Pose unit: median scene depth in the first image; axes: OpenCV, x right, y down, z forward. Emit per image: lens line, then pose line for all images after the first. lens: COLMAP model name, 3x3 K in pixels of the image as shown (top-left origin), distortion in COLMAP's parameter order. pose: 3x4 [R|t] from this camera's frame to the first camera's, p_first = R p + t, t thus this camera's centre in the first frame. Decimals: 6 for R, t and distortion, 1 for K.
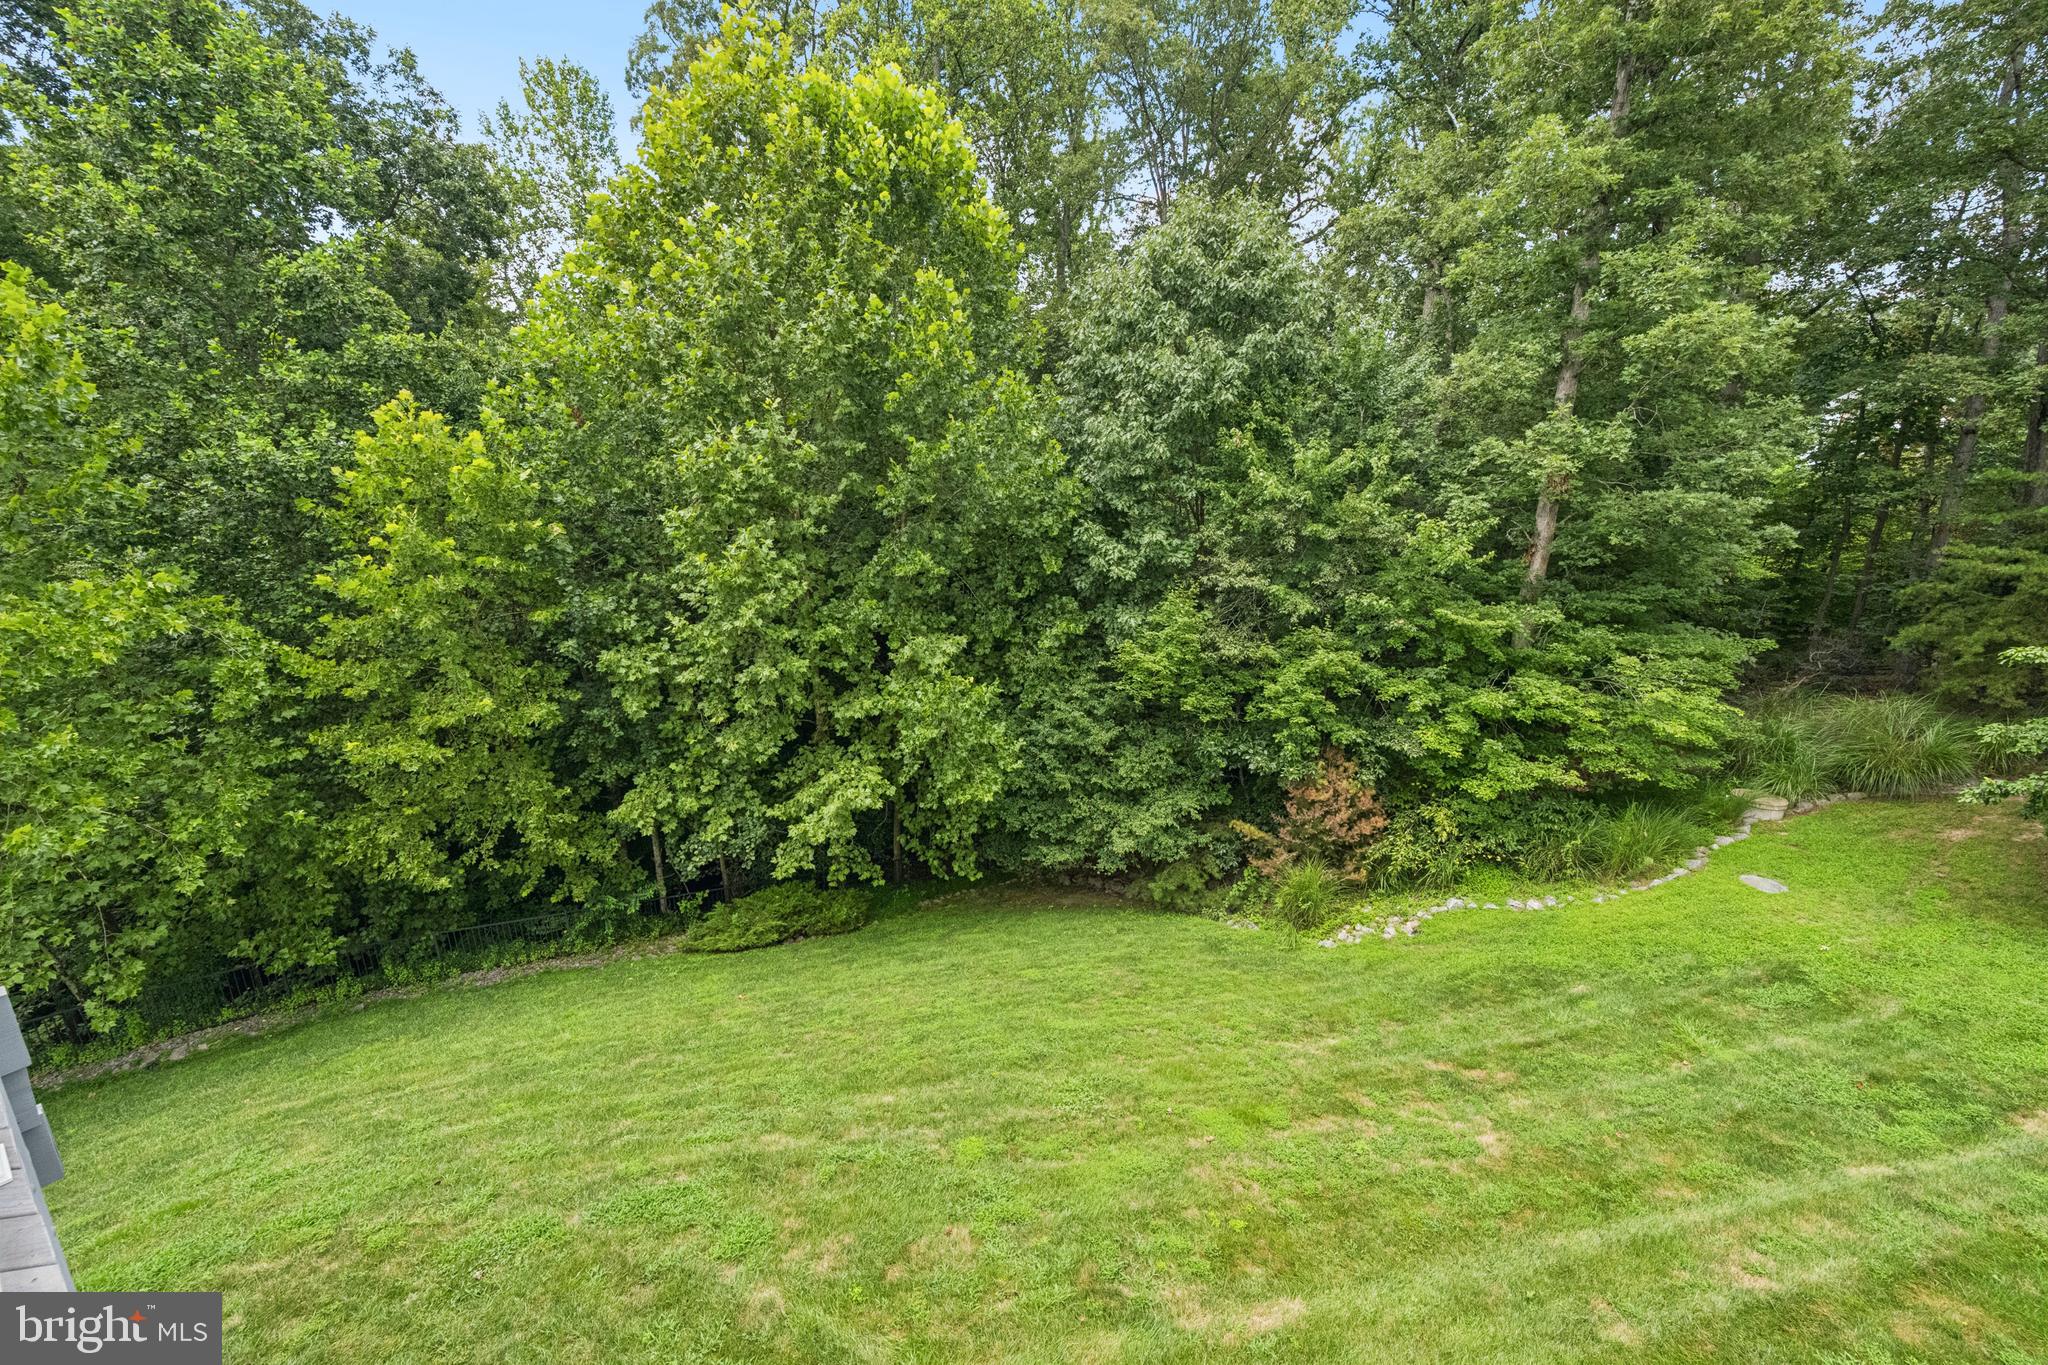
lens RADIAL K [[807.3, 0, 1045.1], [0, 807.3, 688.7], [0, 0, 1]] dist [-0.005641, 0.001423]
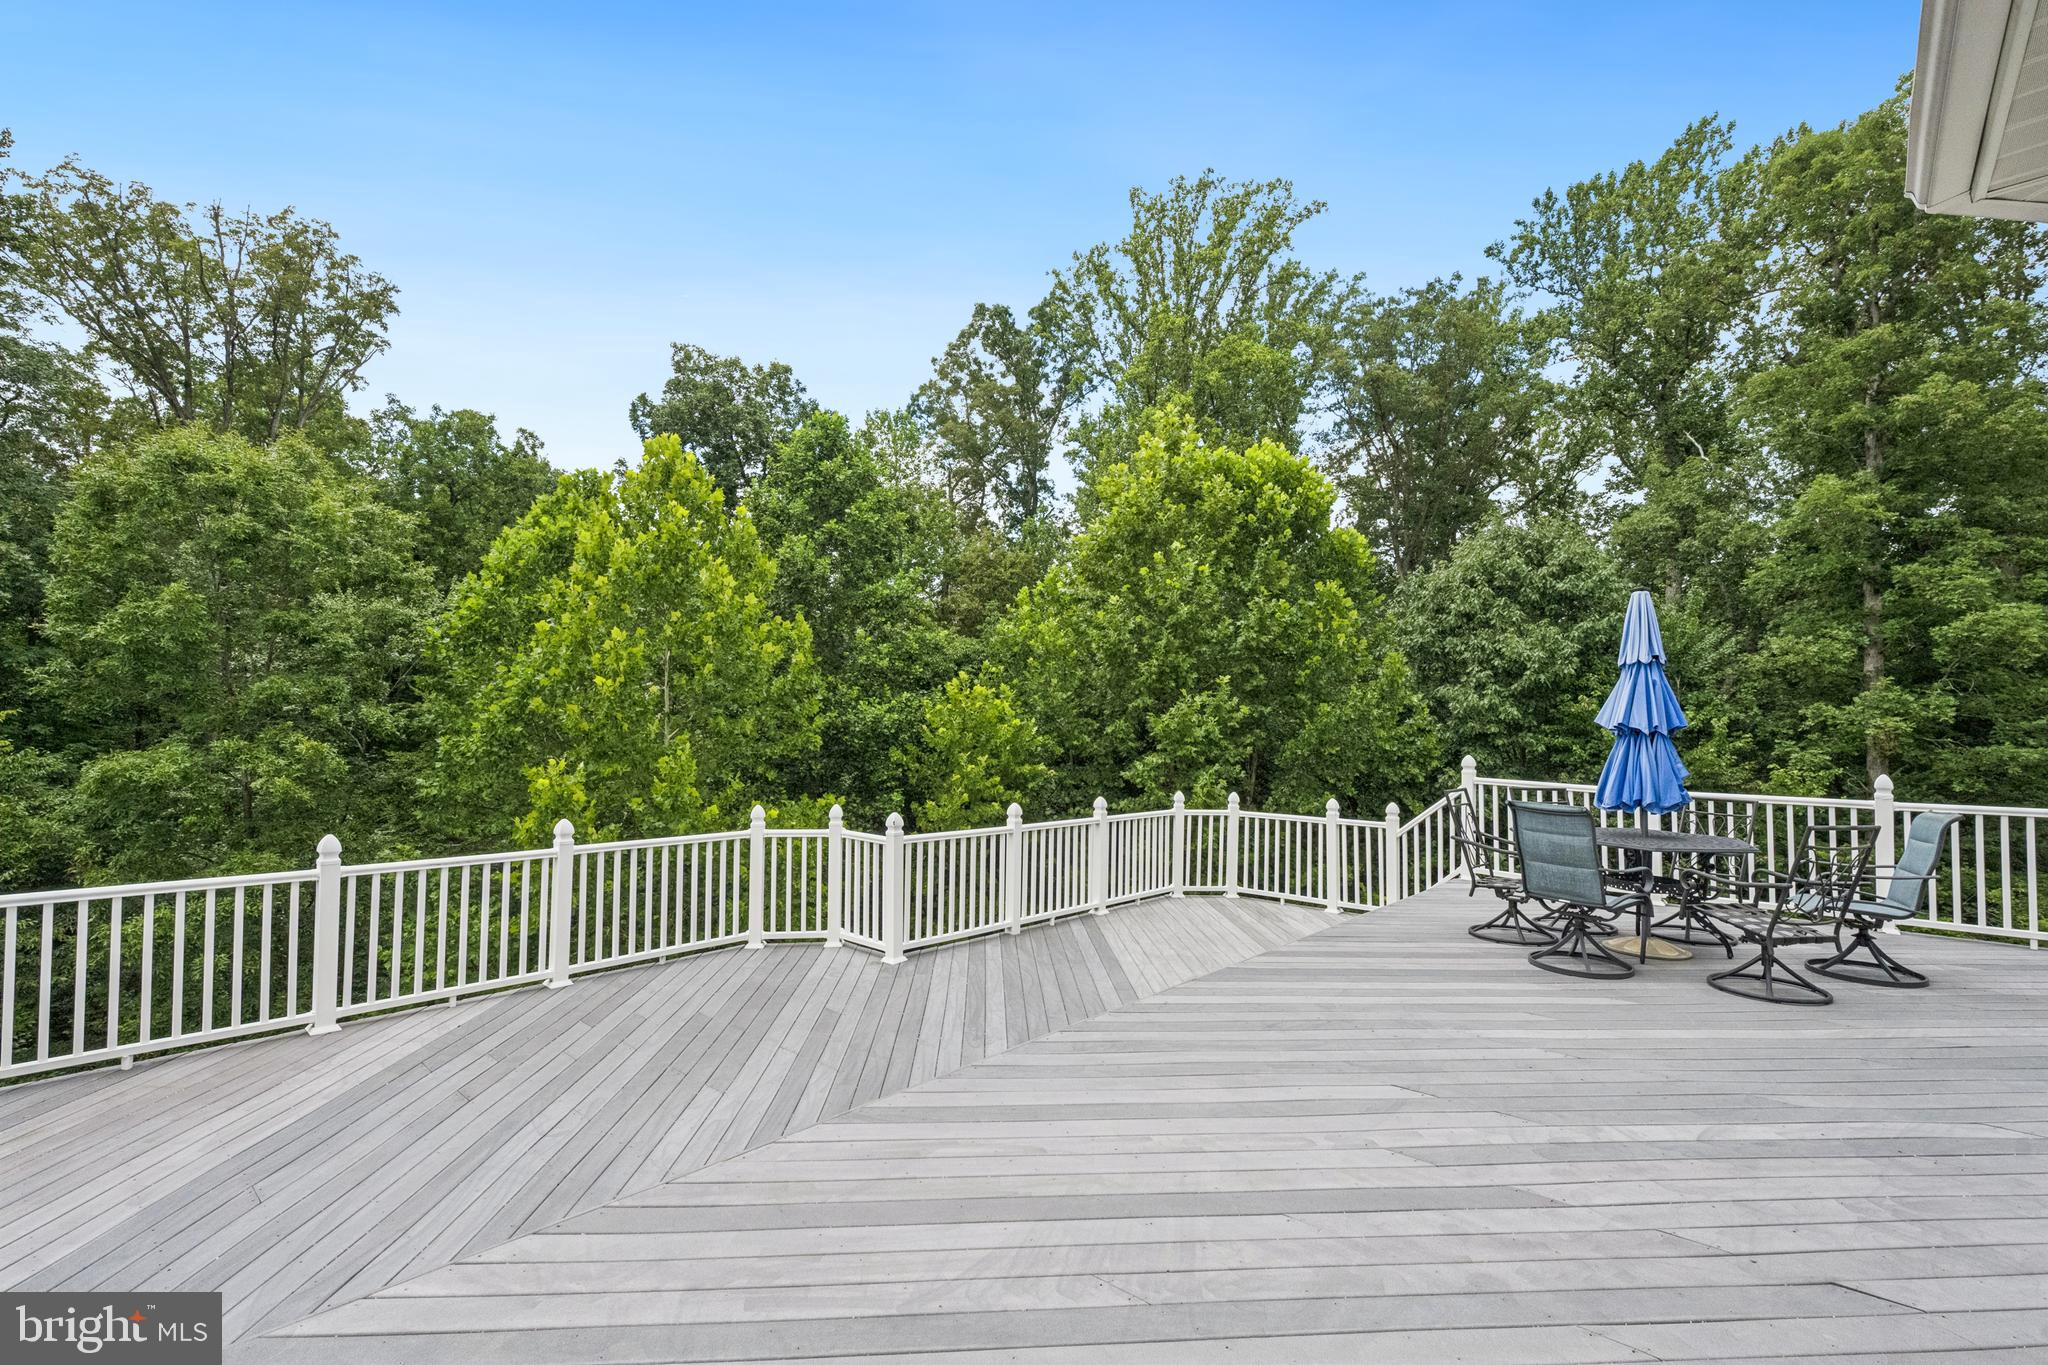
lens RADIAL K [[940.1, 0, 1023.1], [0, 940.1, 680.4], [0, 0, 1]] dist [-0.001147, -0.000117]
pose [[0.992034, -0.003723, -0.125914, -0.430333], [-0.034974, 0.952125, -0.303702, 0.118321], [0.121017, 0.305686, 0.944410, -0.458010]]
